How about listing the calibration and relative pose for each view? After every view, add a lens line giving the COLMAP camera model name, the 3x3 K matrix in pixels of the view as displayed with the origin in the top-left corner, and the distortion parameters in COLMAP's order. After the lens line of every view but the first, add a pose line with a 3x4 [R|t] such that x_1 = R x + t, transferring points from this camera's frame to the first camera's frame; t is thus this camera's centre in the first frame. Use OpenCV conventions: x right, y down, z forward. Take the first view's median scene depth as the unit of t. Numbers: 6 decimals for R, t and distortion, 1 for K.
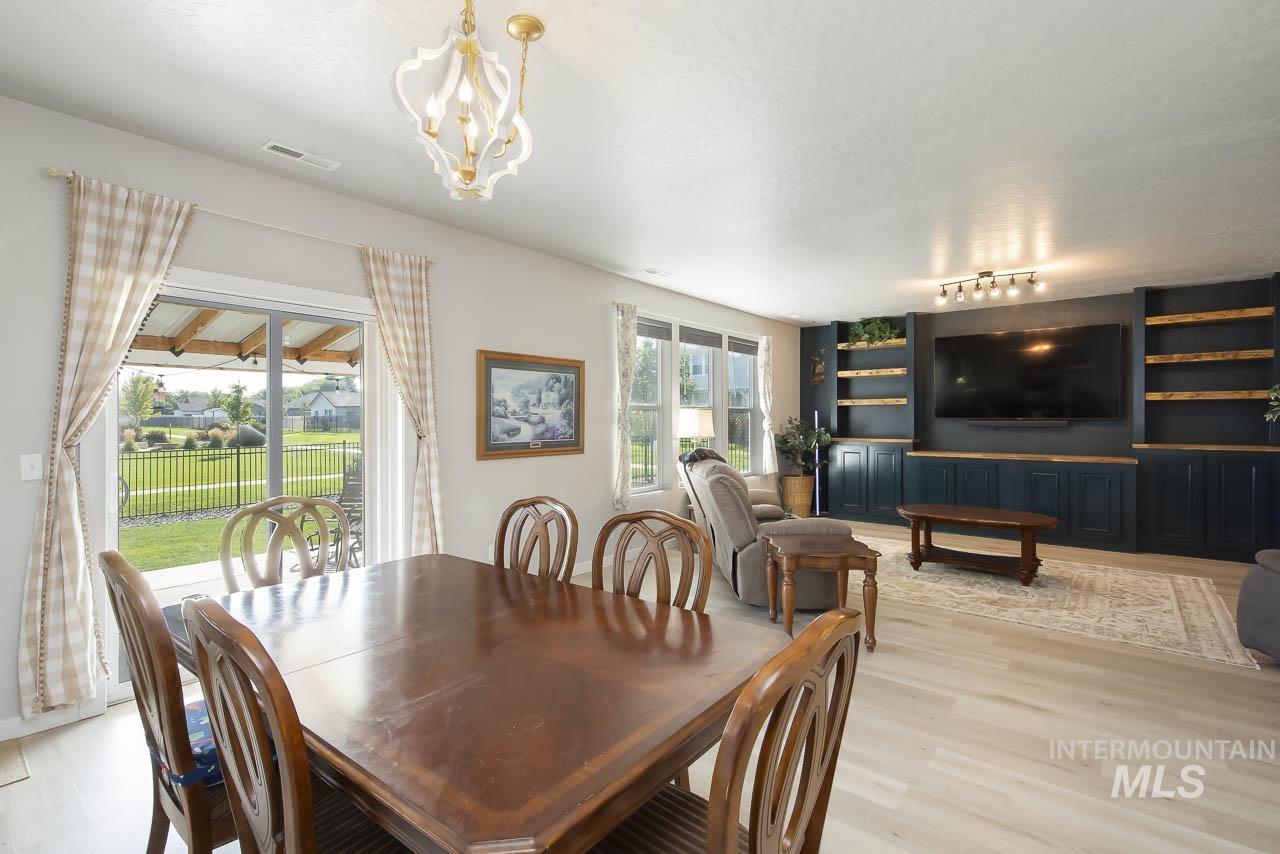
lens RADIAL K [[582.0, 0, 640.0], [0, 582.0, 427.0], [0, 0, 1]] dist [-0.000827, -0.000056]
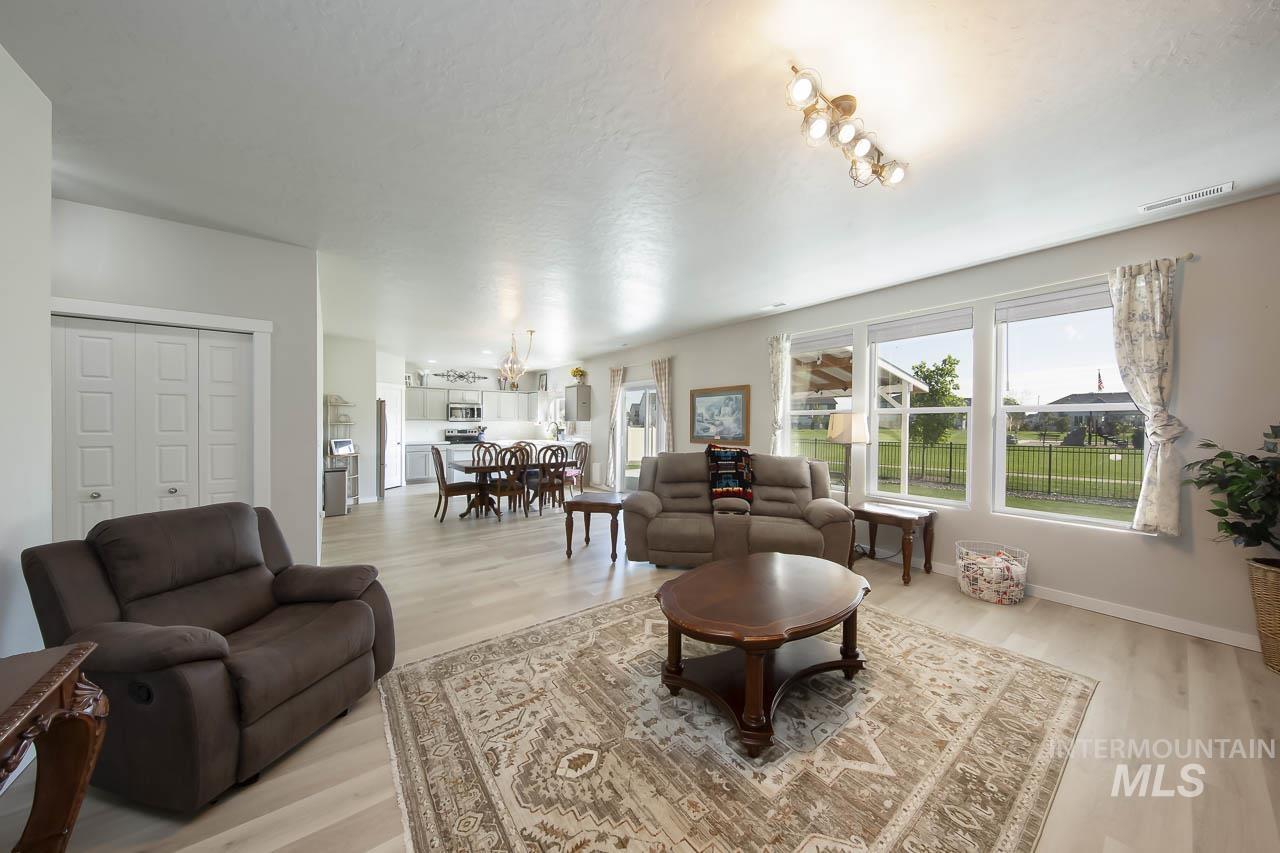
lens RADIAL K [[410.6, 0, 640.0], [0, 410.6, 426.5], [0, 0, 1]] dist [-0.000007, -0.000002]
pose [[-0.229073, 0.006773, -0.973386, 1.125712], [-0.017012, 0.999795, 0.010960, -0.013423], [0.973261, 0.019070, -0.228911, 1.090463]]
